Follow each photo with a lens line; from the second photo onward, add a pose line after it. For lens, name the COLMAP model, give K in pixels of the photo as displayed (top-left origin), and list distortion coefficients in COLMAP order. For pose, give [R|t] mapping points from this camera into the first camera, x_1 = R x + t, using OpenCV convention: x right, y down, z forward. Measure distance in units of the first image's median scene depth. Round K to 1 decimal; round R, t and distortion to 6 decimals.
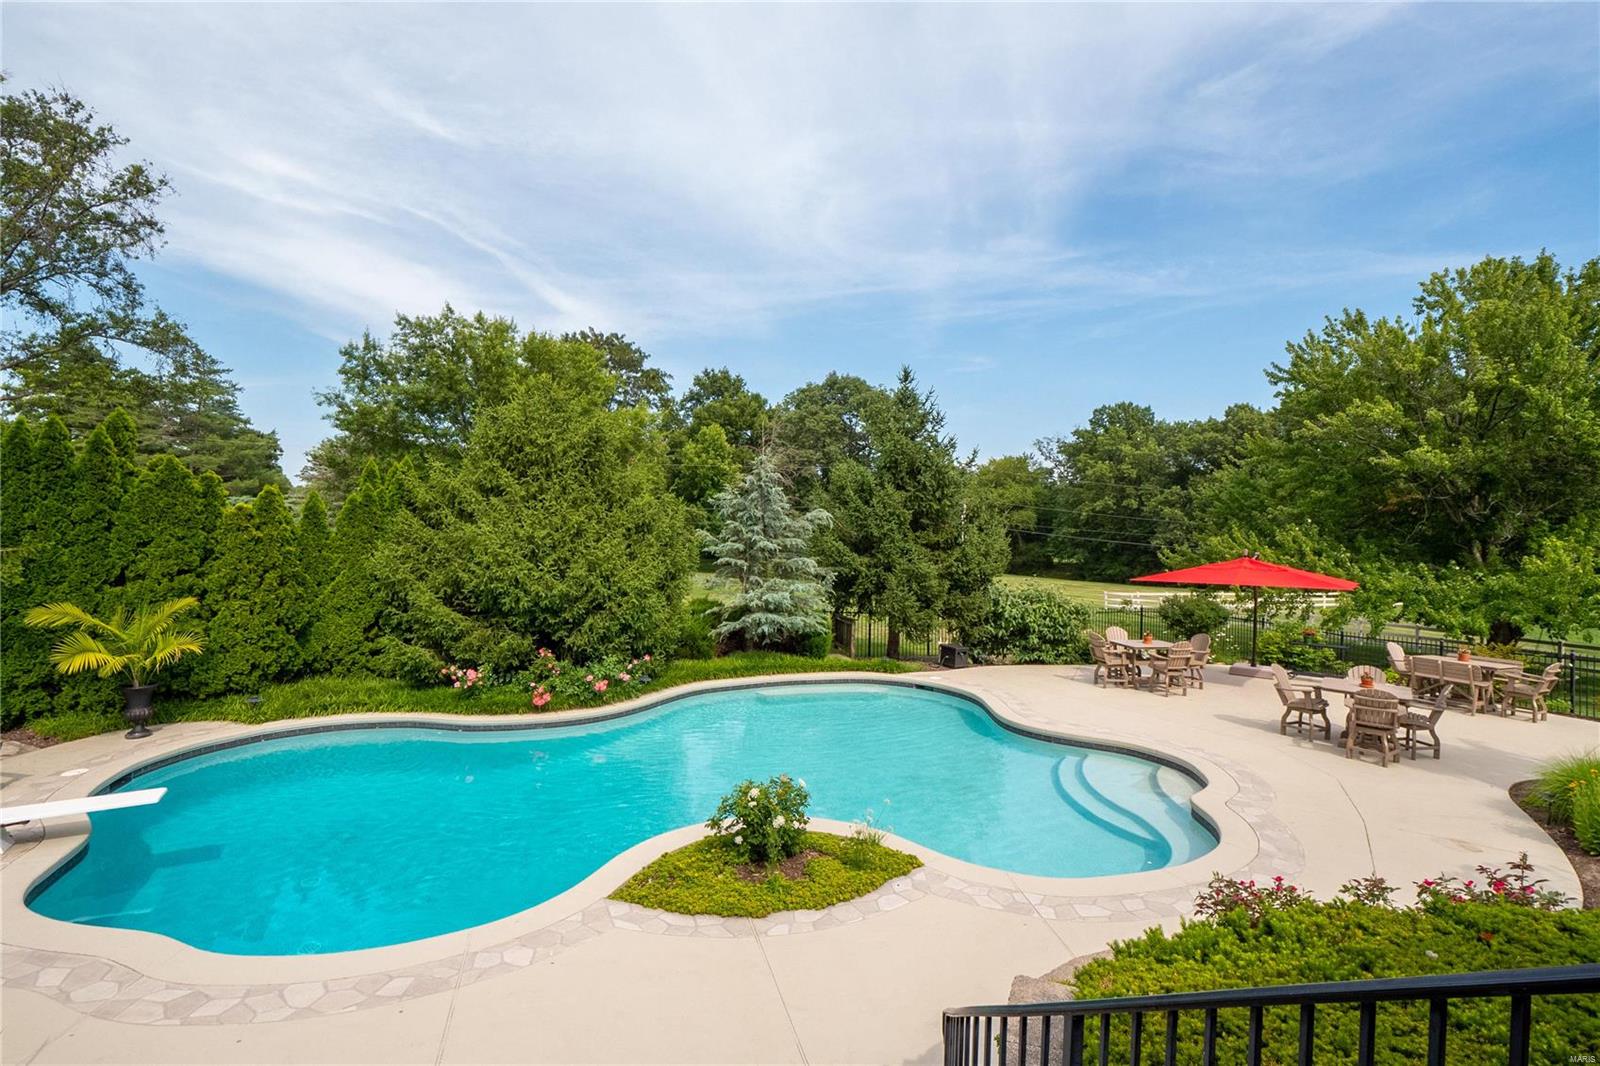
lens RADIAL K [[746.2, 0, 793.5], [0, 746.2, 512.3], [0, 0, 1]] dist [-0.017368, 0.001587]
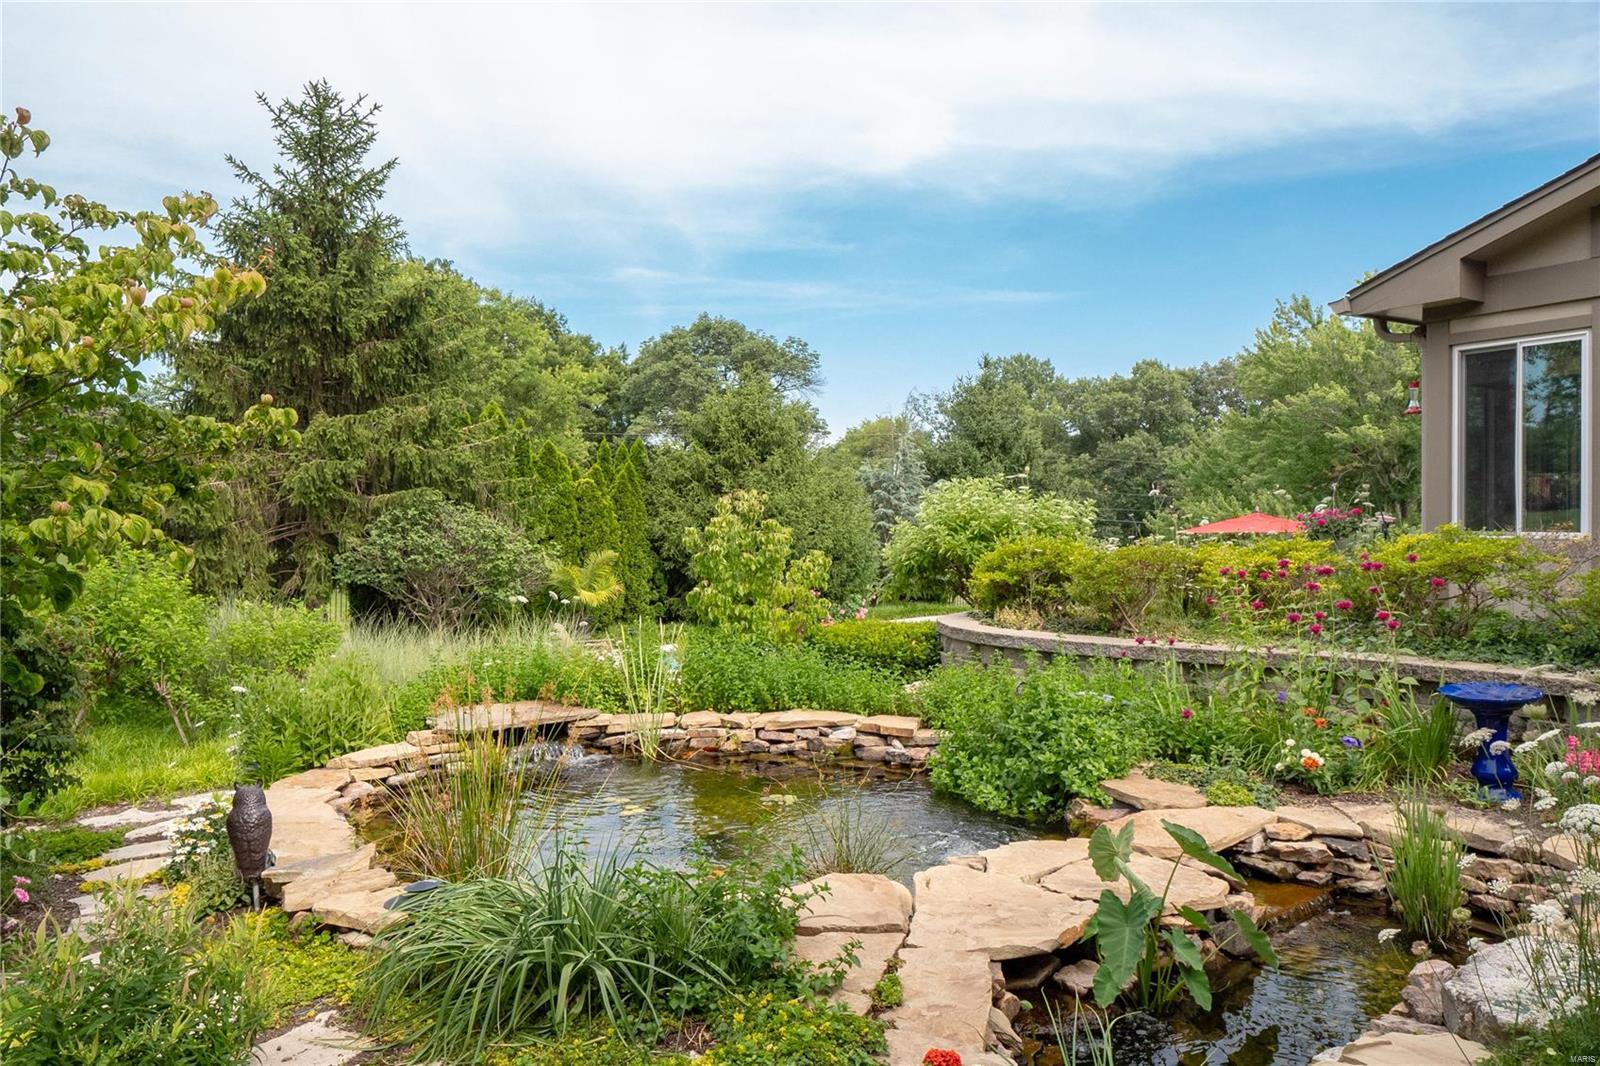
lens RADIAL K [[1041.2, 0, 794.1], [0, 1041.2, 517.0], [0, 0, 1]] dist [0.001506, 0.000882]
pose [[0.968917, -0.020225, 0.246559, -0.418587], [0.013827, 0.999522, 0.027654, 0.004225], [-0.247001, -0.023385, 0.968733, -0.378461]]
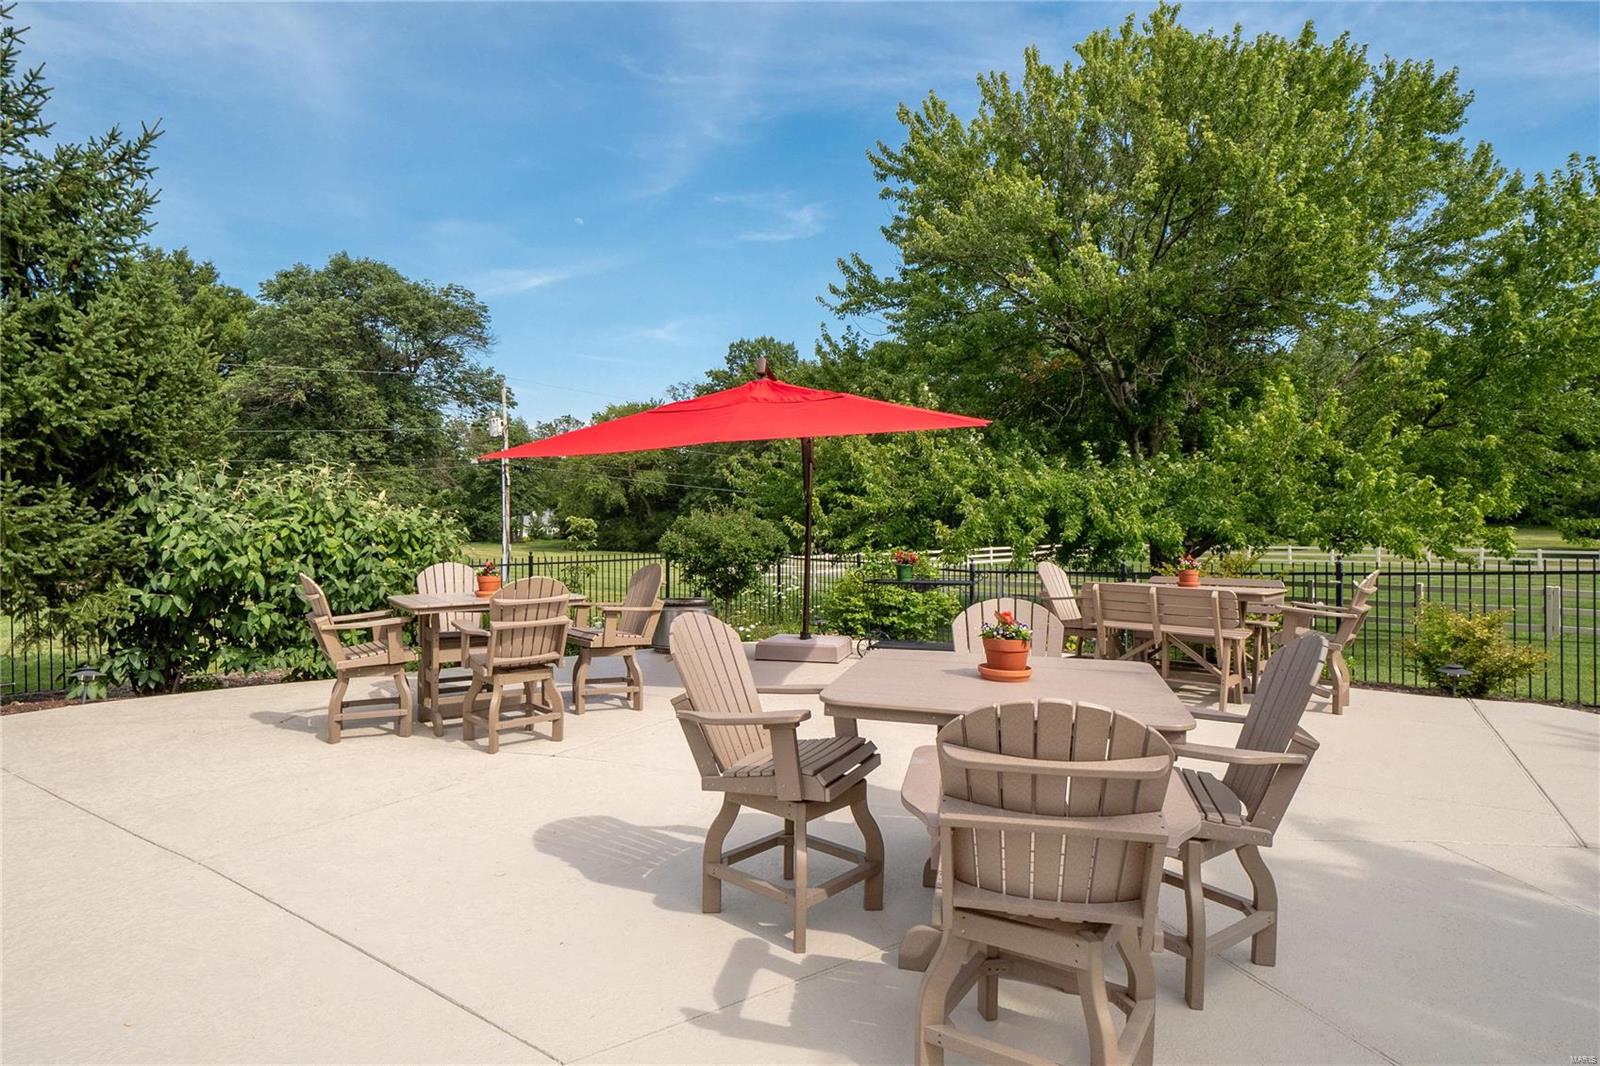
lens RADIAL K [[882.2, 0, 796.0], [0, 882.2, 526.9], [0, 0, 1]] dist [0.007967, 0.002686]
pose [[0.911445, -0.030467, 0.410293, 0.281130], [0.014056, 0.998978, 0.042955, 0.082268], [-0.411183, -0.033384, 0.910941, 0.361107]]
